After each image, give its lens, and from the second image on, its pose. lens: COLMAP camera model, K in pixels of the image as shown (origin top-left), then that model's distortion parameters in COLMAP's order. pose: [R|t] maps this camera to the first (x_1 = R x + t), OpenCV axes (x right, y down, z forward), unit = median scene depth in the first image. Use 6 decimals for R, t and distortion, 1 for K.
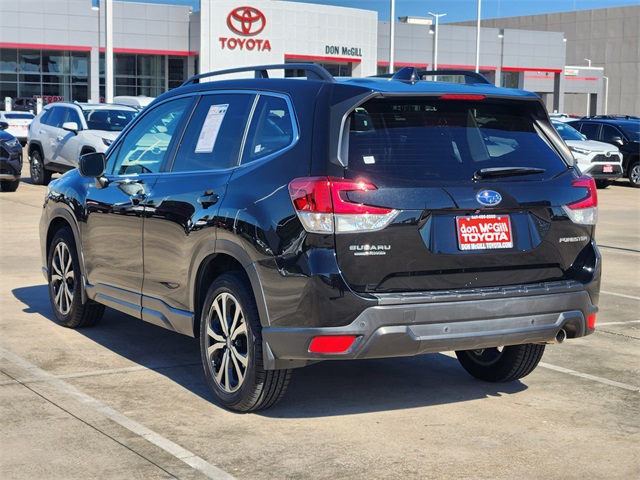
lens RADIAL K [[1297.9, 0, 355.9], [0, 1297.9, 241.5], [0, 0, 1]] dist [-0.042778, 0.266049]
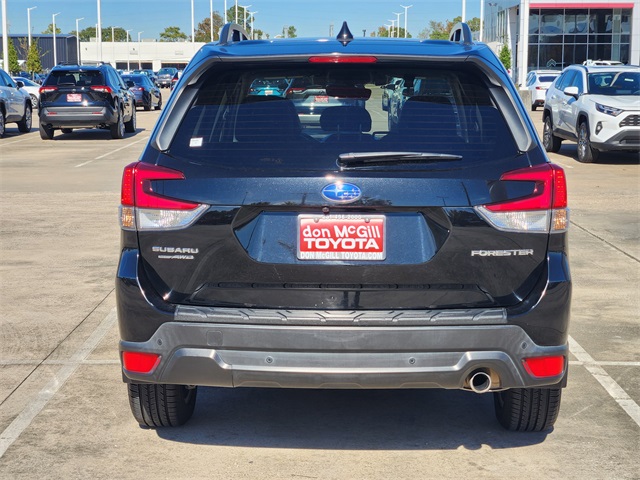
lens RADIAL K [[1326.9, 0, 319.8], [0, 1326.9, 259.6], [0, 0, 1]] dist [-0.761829, 8.010622]
pose [[0.836388, 0.063275, -0.544474, 0.508528], [-0.039883, 0.997707, 0.054681, -0.035836], [0.546685, -0.024019, 0.836993, 0.342924]]
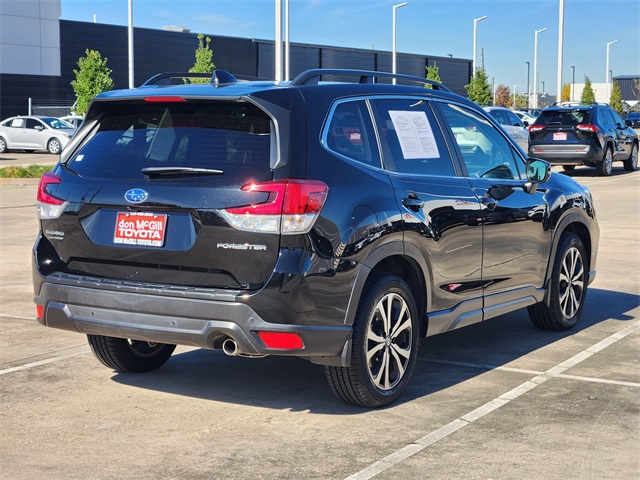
lens RADIAL K [[1297.9, 0, 355.9], [0, 1297.9, 241.5], [0, 0, 1]] dist [-0.042778, 0.266049]
pose [[0.452212, 0.067408, -0.889360, 1.098028], [-0.085402, 0.995831, 0.032053, -0.044950], [0.887812, 0.061458, 0.456084, 0.676516]]
